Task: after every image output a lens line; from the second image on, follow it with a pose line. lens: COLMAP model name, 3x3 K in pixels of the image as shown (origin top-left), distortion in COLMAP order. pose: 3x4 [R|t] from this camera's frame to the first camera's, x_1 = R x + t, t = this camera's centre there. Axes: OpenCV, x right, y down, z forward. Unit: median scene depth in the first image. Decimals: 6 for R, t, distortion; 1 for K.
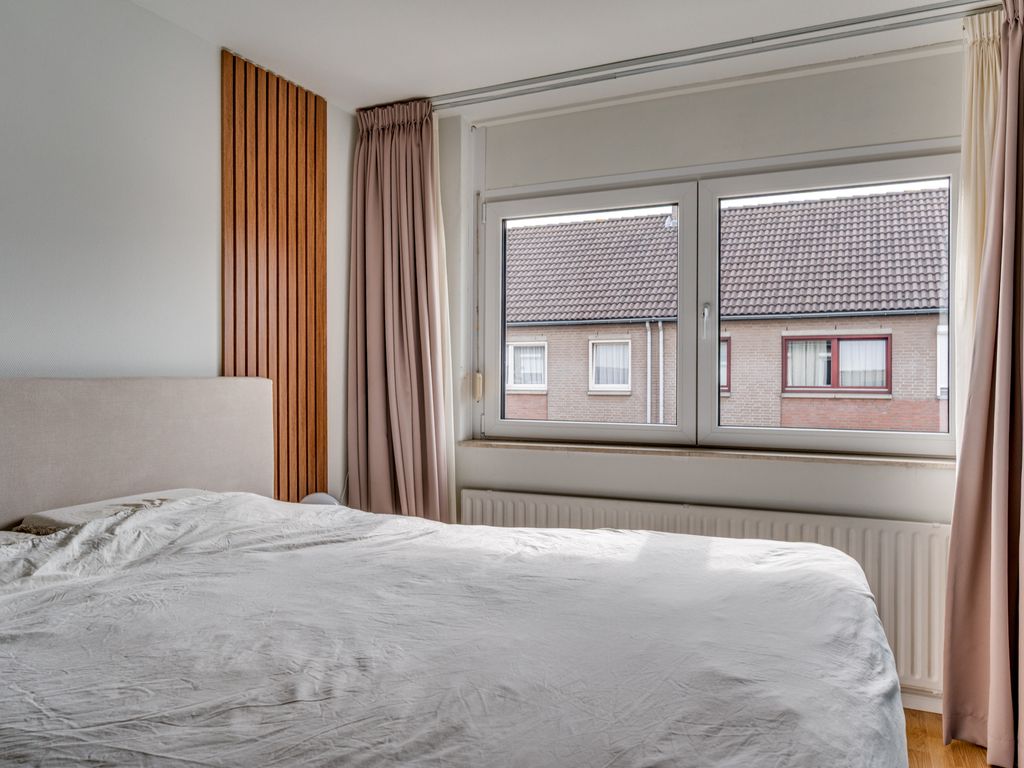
lens RADIAL K [[758.7, 0, 512.0], [0, 758.7, 384.0], [0, 0, 1]] dist [0.001493, 0.000297]
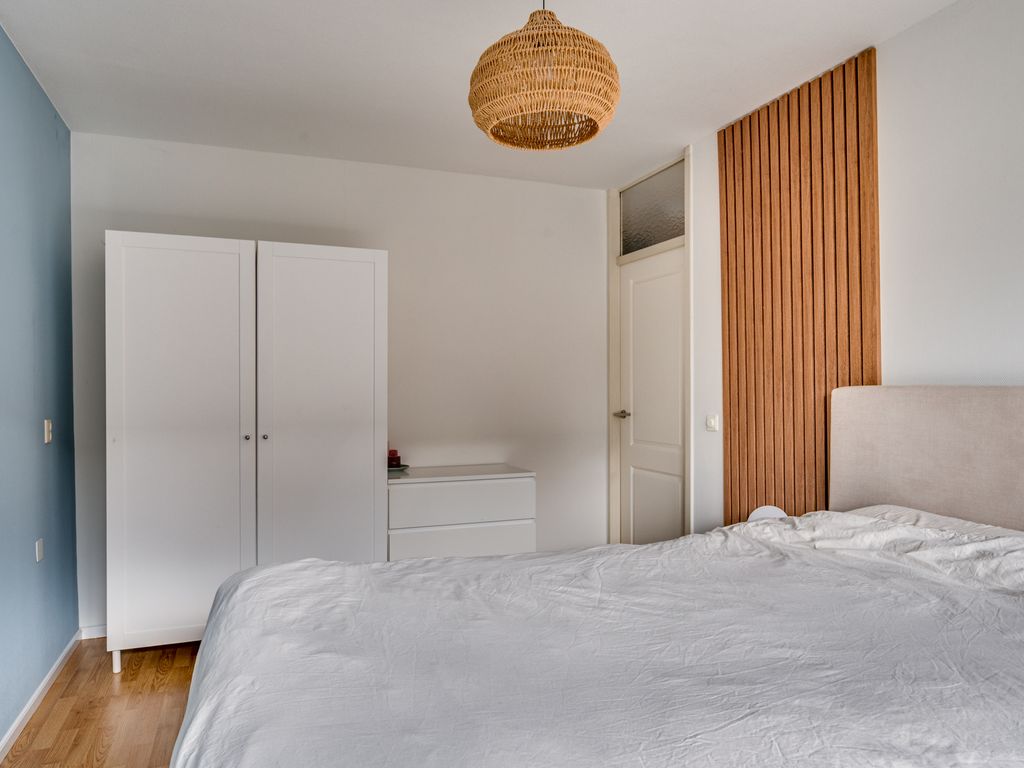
lens RADIAL K [[654.0, 0, 512.0], [0, 654.0, 384.0], [0, 0, 1]] dist [0.001325, -0.000082]
pose [[-0.670985, -0.002681, -0.741466, 0.682782], [-0.004416, 0.999990, 0.000380, -0.016083], [0.741457, 0.003529, -0.670991, 1.521926]]
